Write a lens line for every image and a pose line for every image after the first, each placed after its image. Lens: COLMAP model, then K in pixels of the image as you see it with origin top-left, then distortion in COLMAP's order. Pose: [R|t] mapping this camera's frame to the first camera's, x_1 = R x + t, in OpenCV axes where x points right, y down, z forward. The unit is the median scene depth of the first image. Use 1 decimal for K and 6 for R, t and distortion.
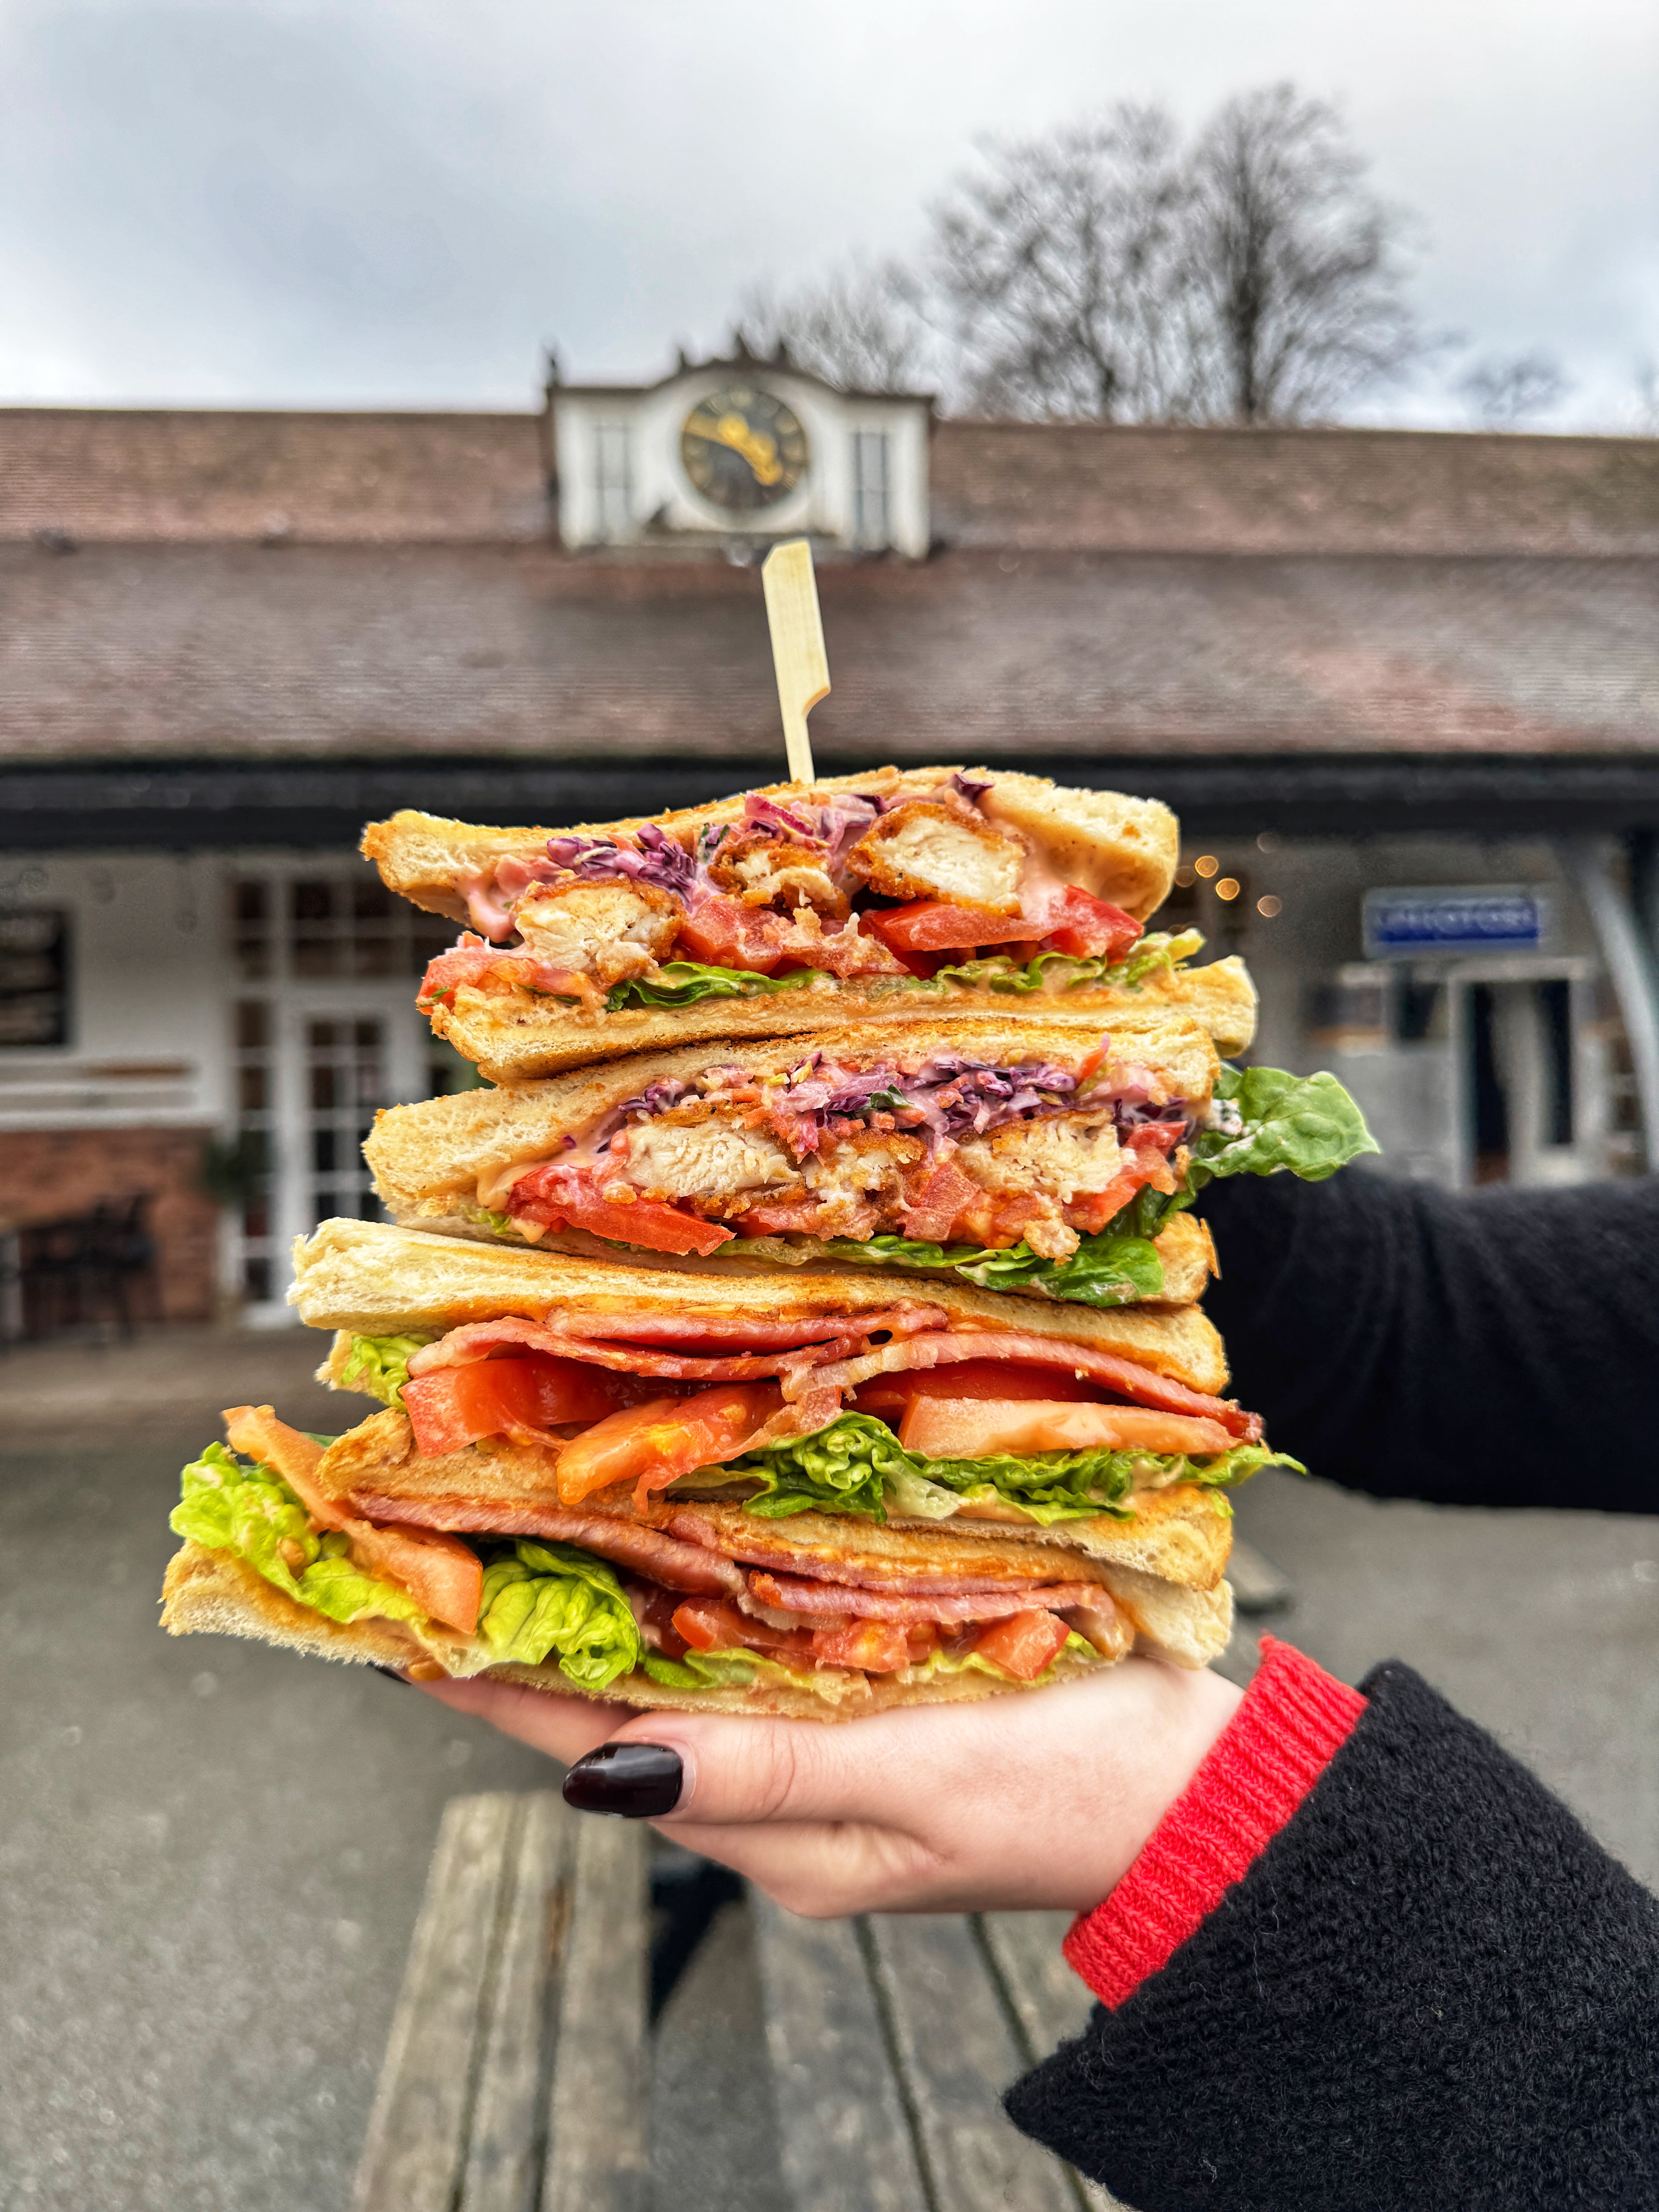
lens RADIAL K [[1647.4, 0, 829.5], [0, 1647.4, 1106.0], [0, 0, 1]] dist [-0.027168, 0.001022]
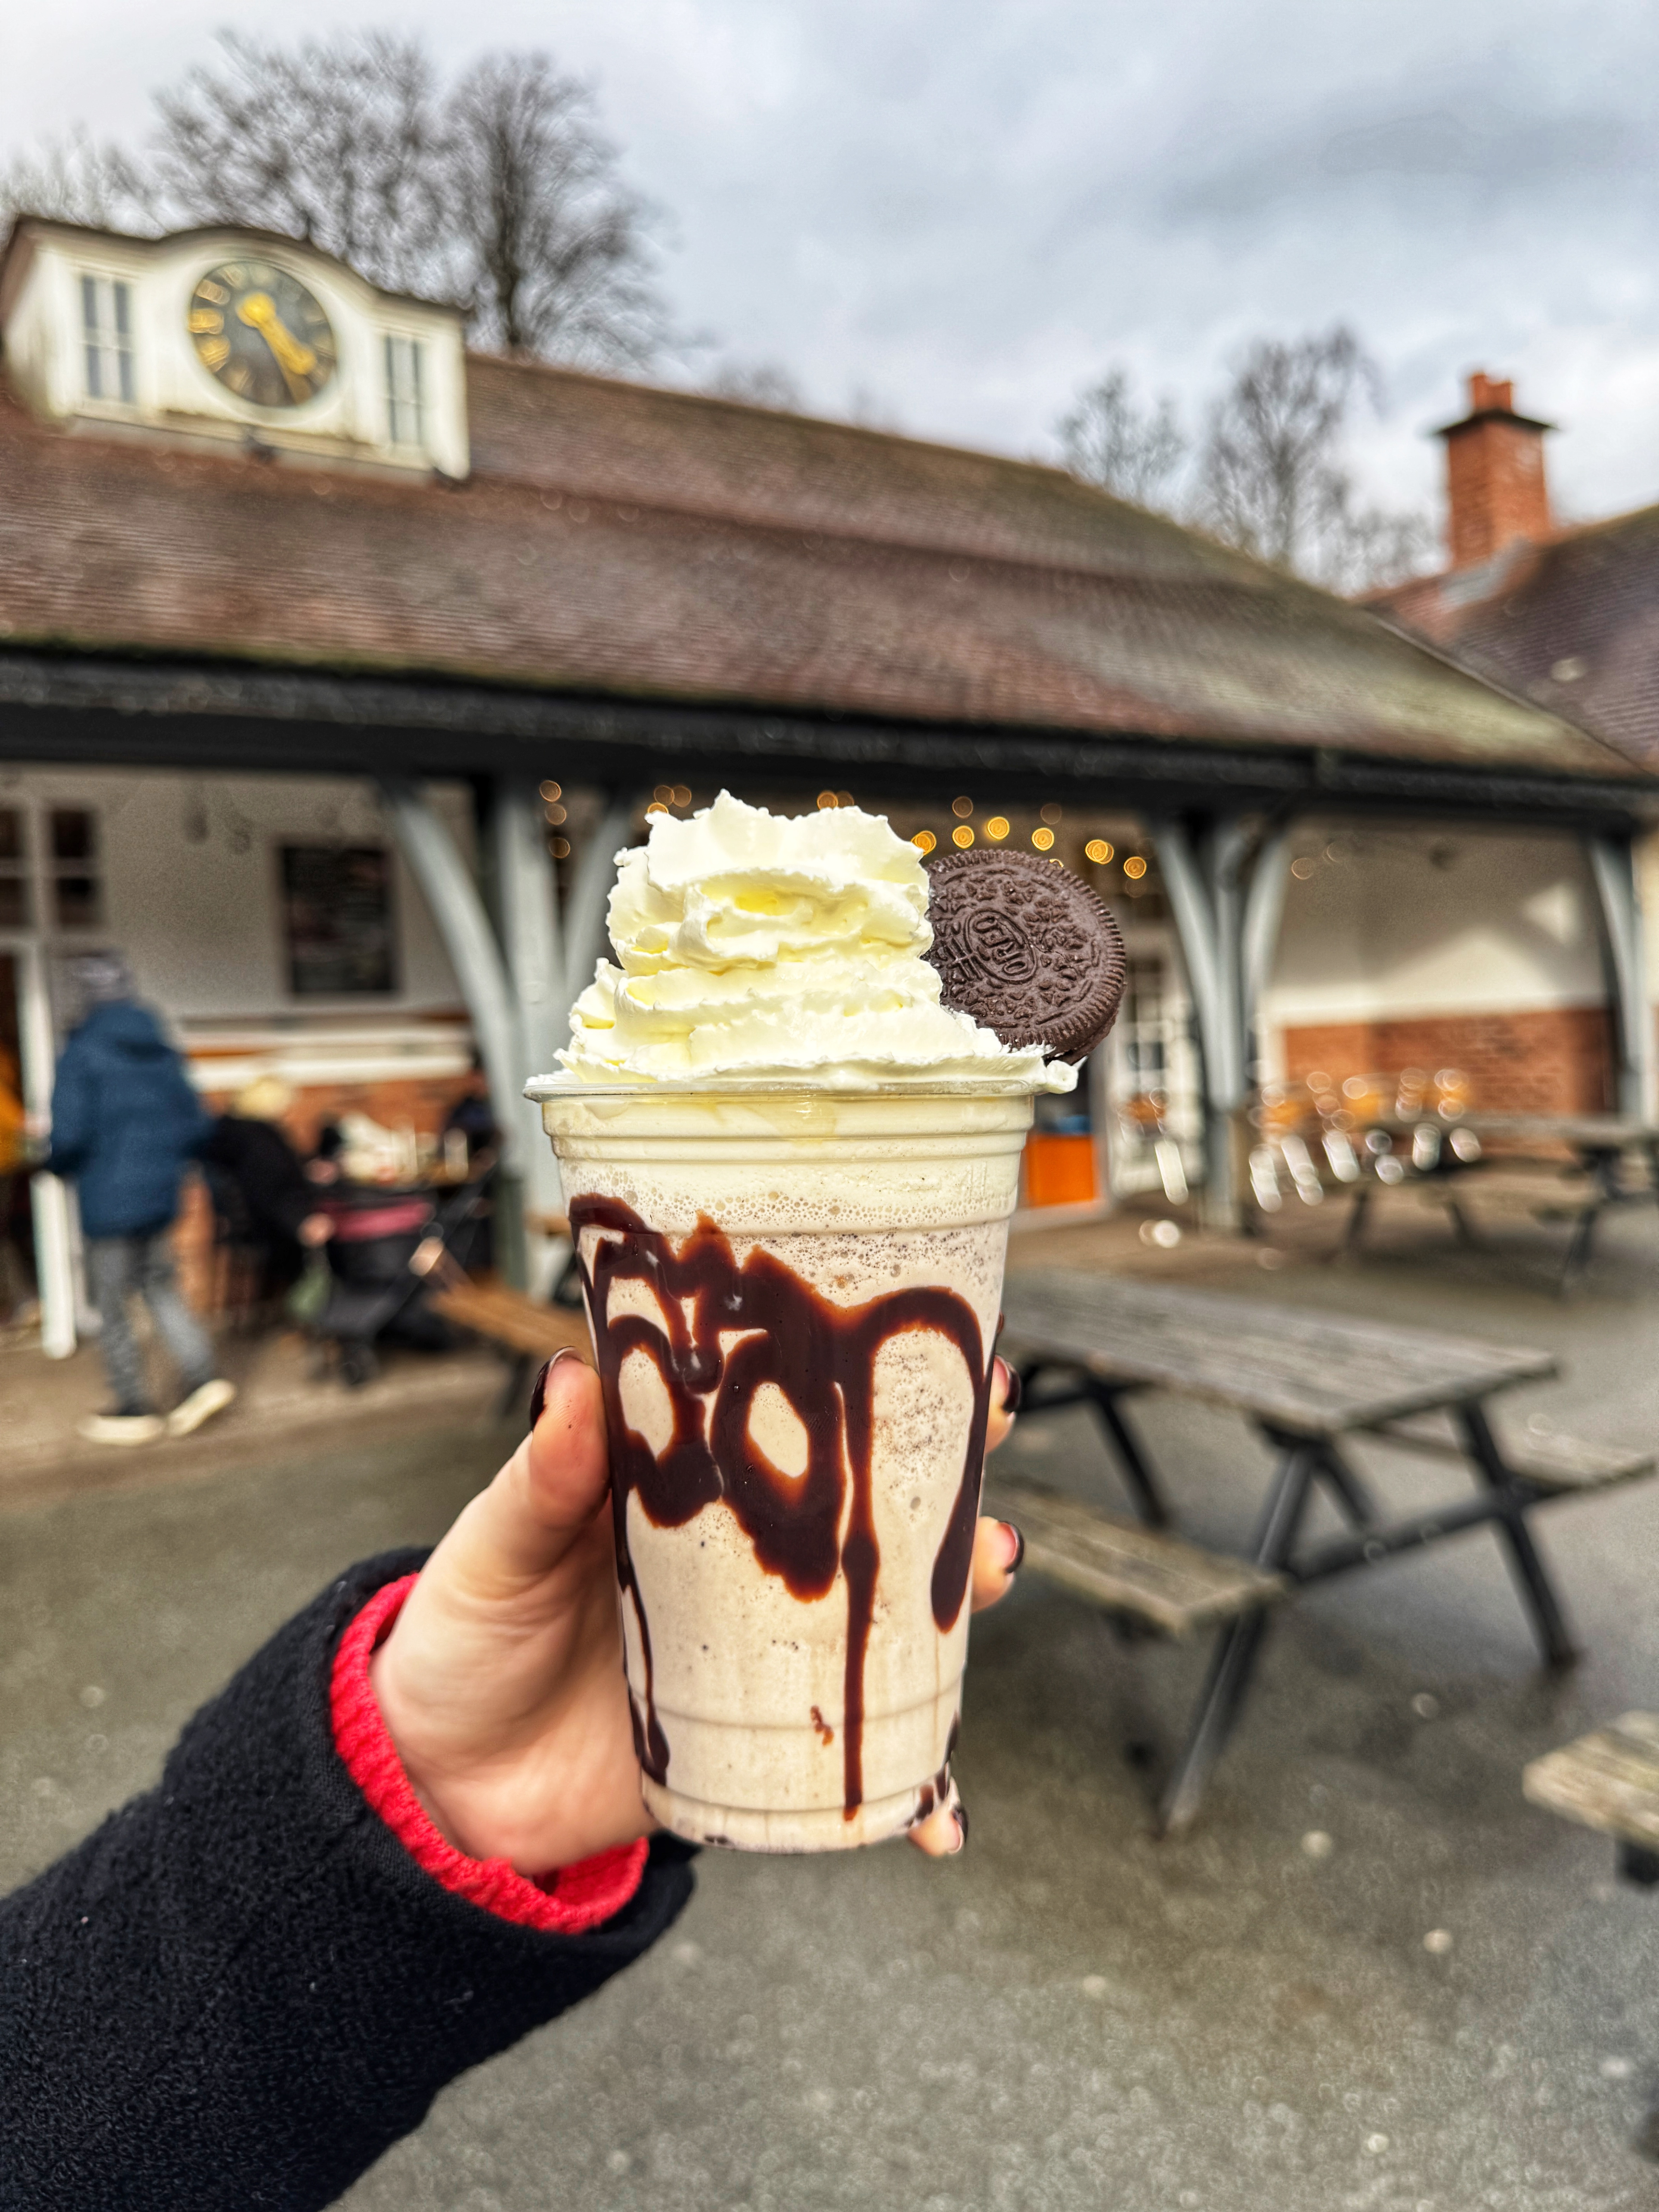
lens RADIAL K [[1647.4, 0, 829.5], [0, 1647.4, 1106.0], [0, 0, 1]] dist [-0.027168, 0.001022]
pose [[0.883520, -0.041030, 0.466593, -0.057304], [0.032417, 0.999124, 0.026474, -0.000238], [-0.467271, -0.008264, 0.884076, 0.023000]]
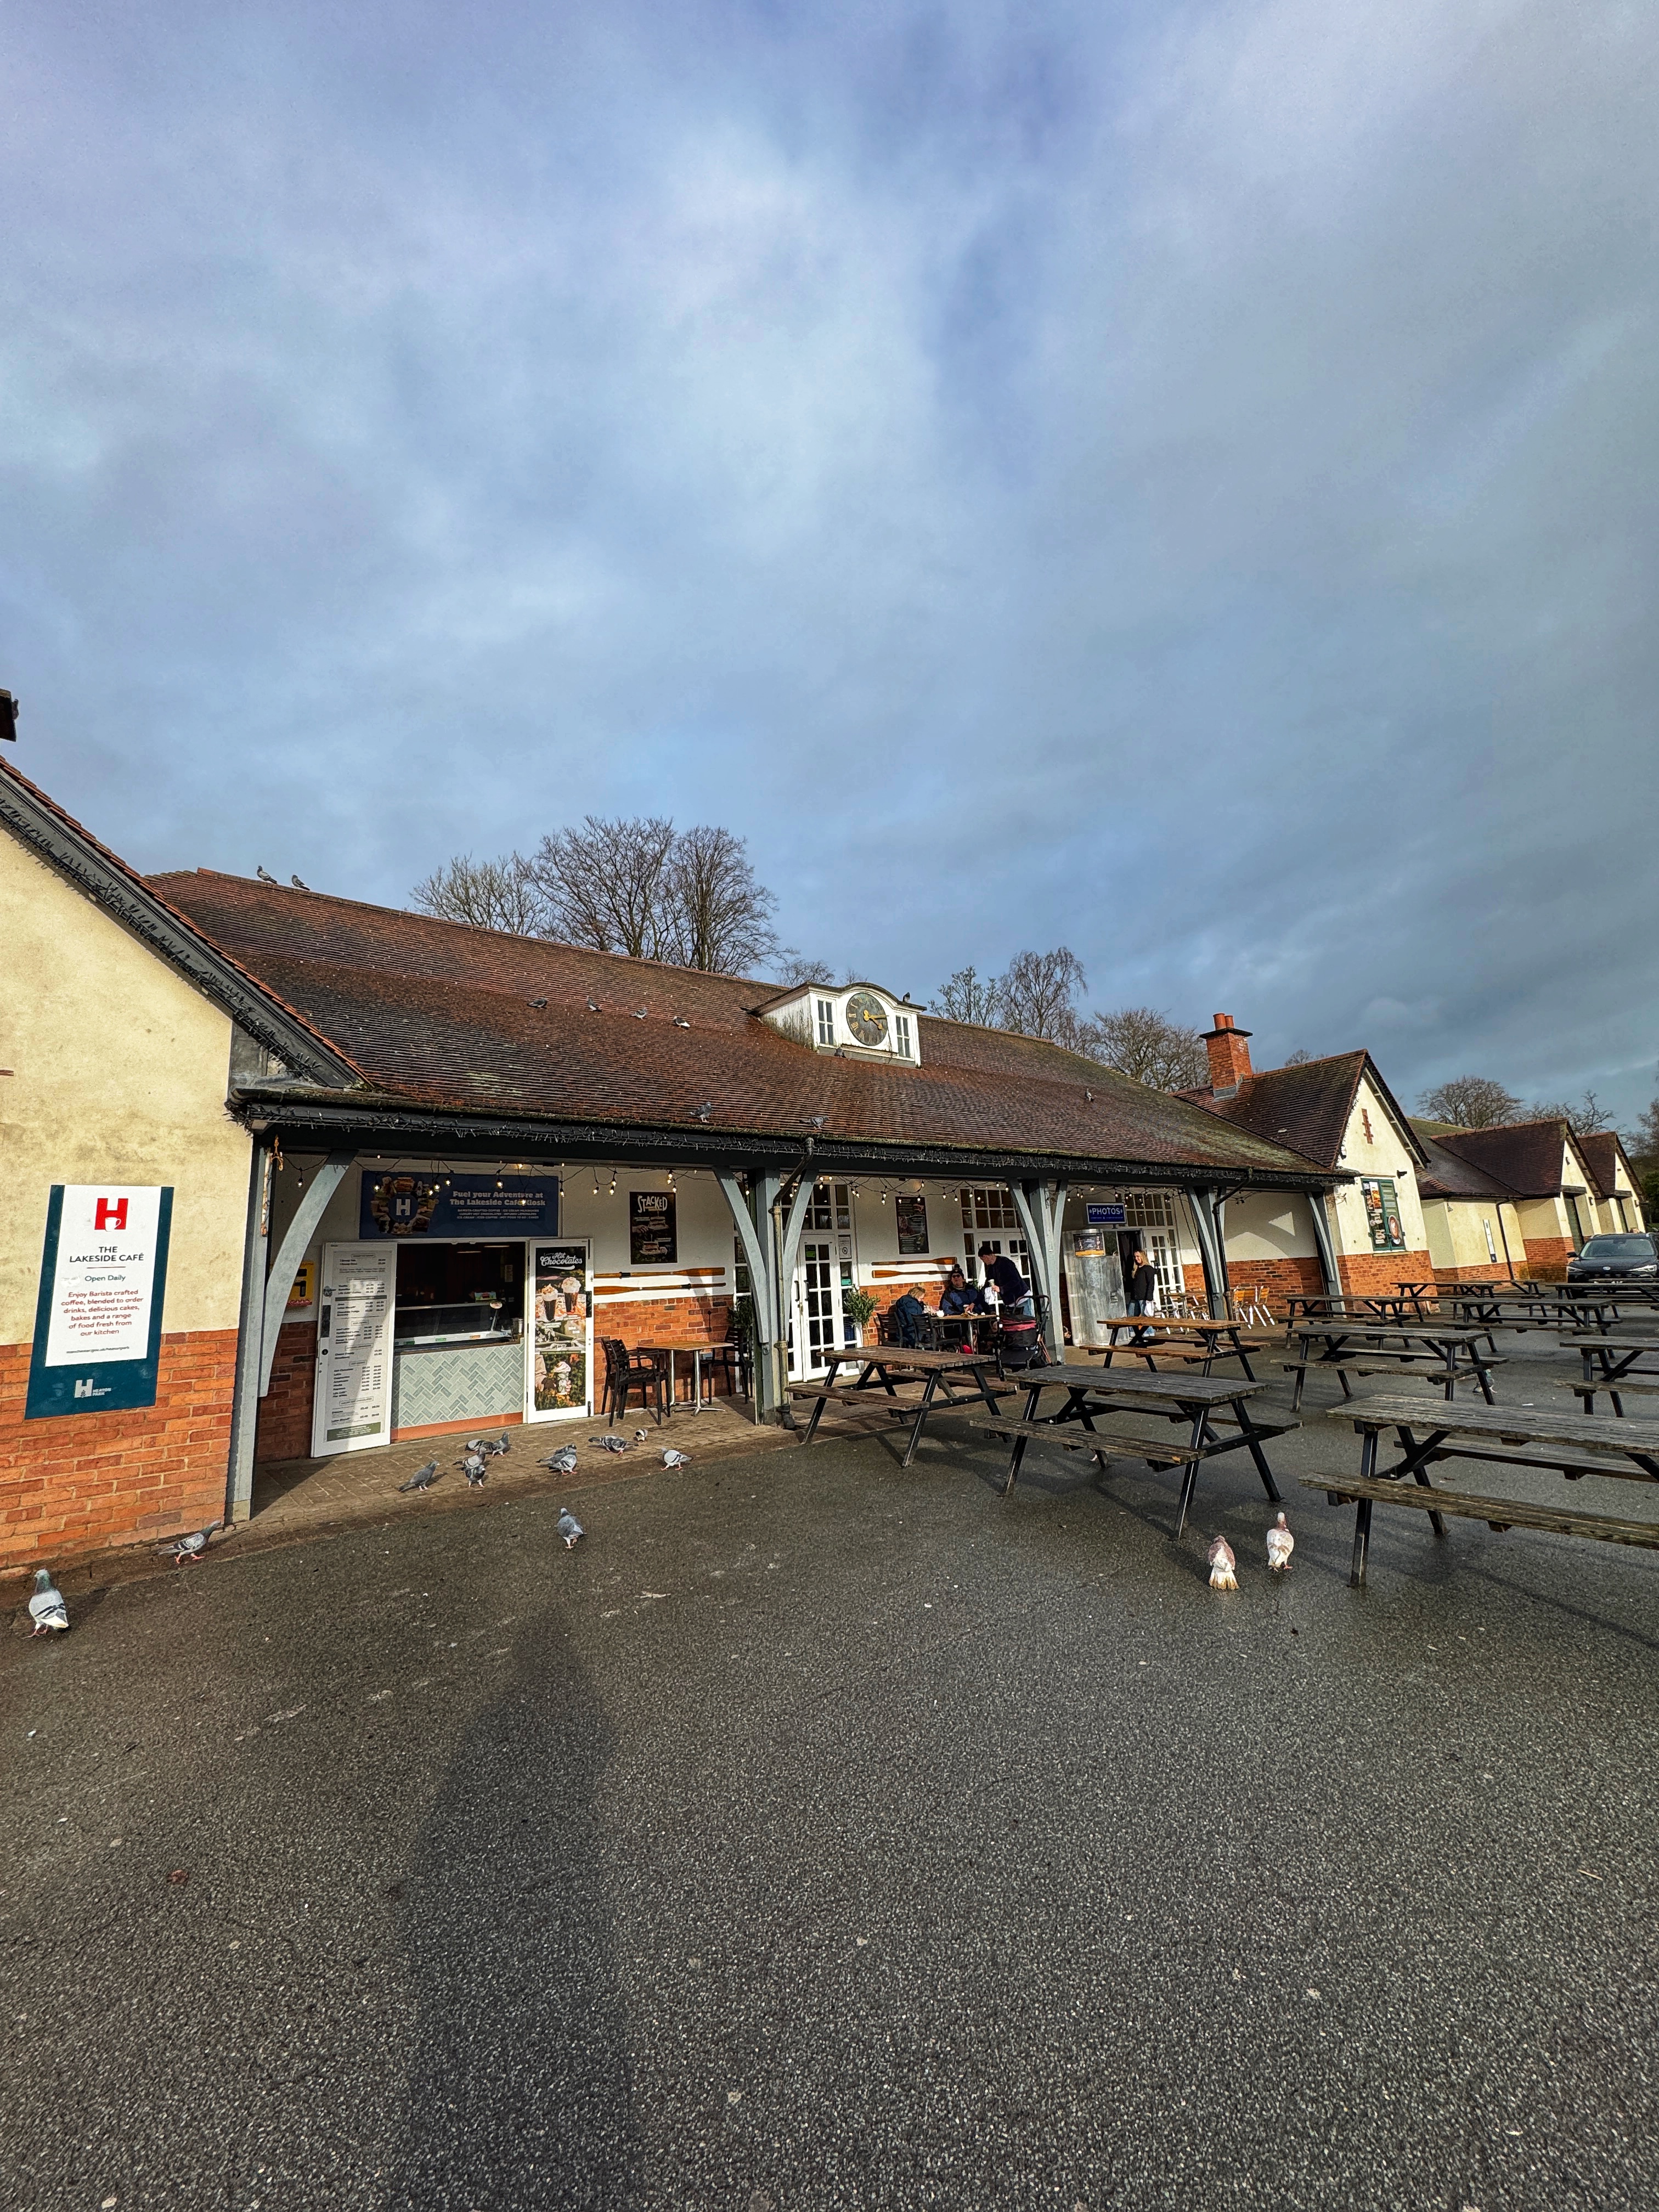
lens RADIAL K [[902.7, 0, 829.5], [0, 902.7, 1106.0], [0, 0, 1]] dist [-0.000107, -0.000008]
pose [[0.836283, 0.084770, 0.541706, -0.229158], [0.033504, 0.978230, -0.204802, 0.003079], [-0.547274, 0.189422, 0.815236, -0.019154]]
